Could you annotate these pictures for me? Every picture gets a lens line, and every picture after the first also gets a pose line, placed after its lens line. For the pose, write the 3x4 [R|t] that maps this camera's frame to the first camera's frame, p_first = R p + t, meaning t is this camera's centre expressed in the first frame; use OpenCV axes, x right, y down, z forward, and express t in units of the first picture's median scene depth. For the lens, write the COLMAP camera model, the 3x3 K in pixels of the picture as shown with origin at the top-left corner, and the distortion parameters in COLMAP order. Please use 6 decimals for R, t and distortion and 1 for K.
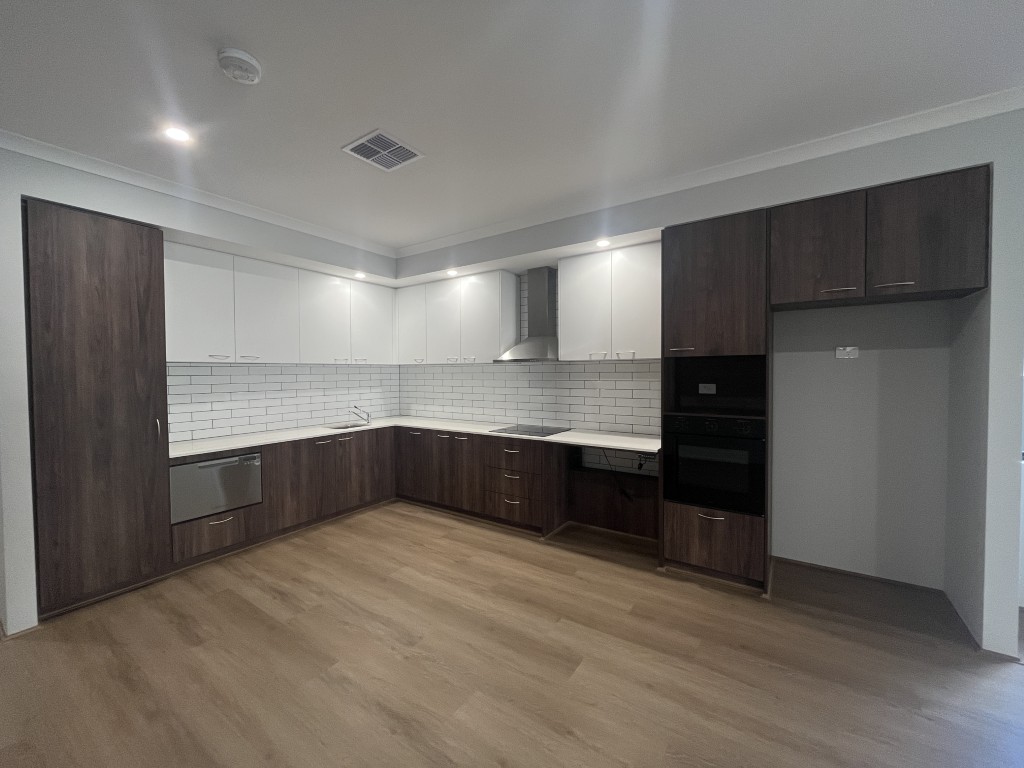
lens RADIAL K [[410.9, 0, 504.8], [0, 410.9, 384.6], [0, 0, 1]] dist [0.010390, -0.001510]
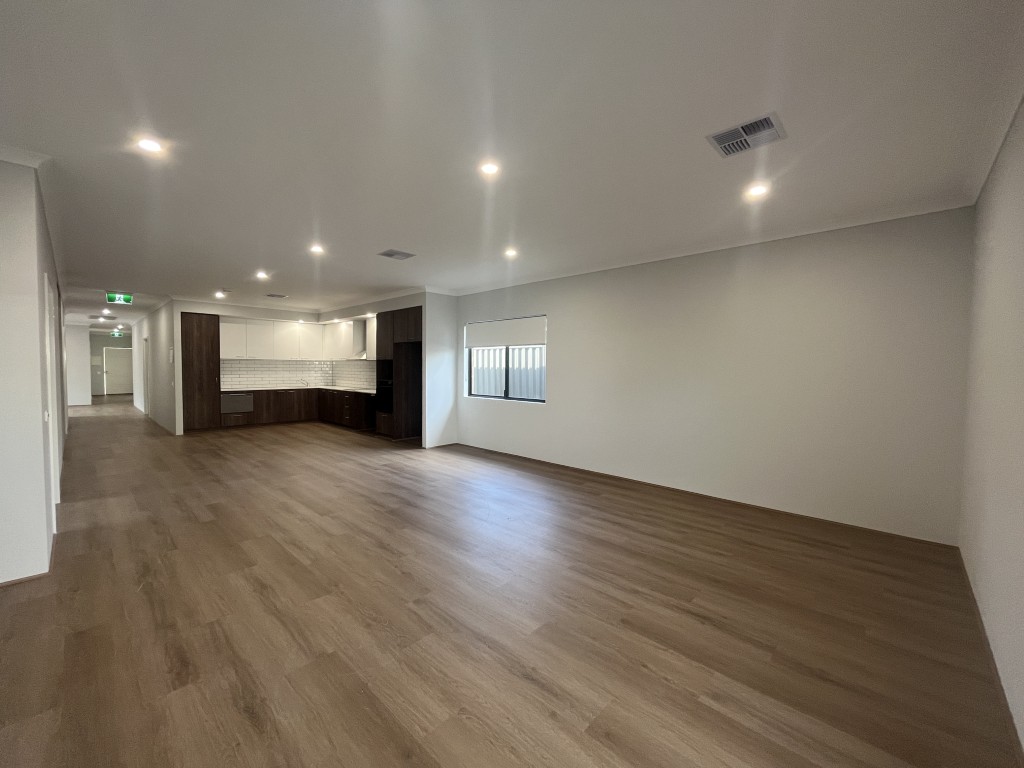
lens RADIAL K [[410.9, 0, 508.6], [0, 410.9, 386.0], [0, 0, 1]] dist [0.010390, -0.001510]
pose [[0.986660, 0.025450, -0.160791, 1.431545], [-0.023209, 0.999606, 0.015800, 0.037568], [0.161130, -0.011857, 0.986862, -1.336966]]
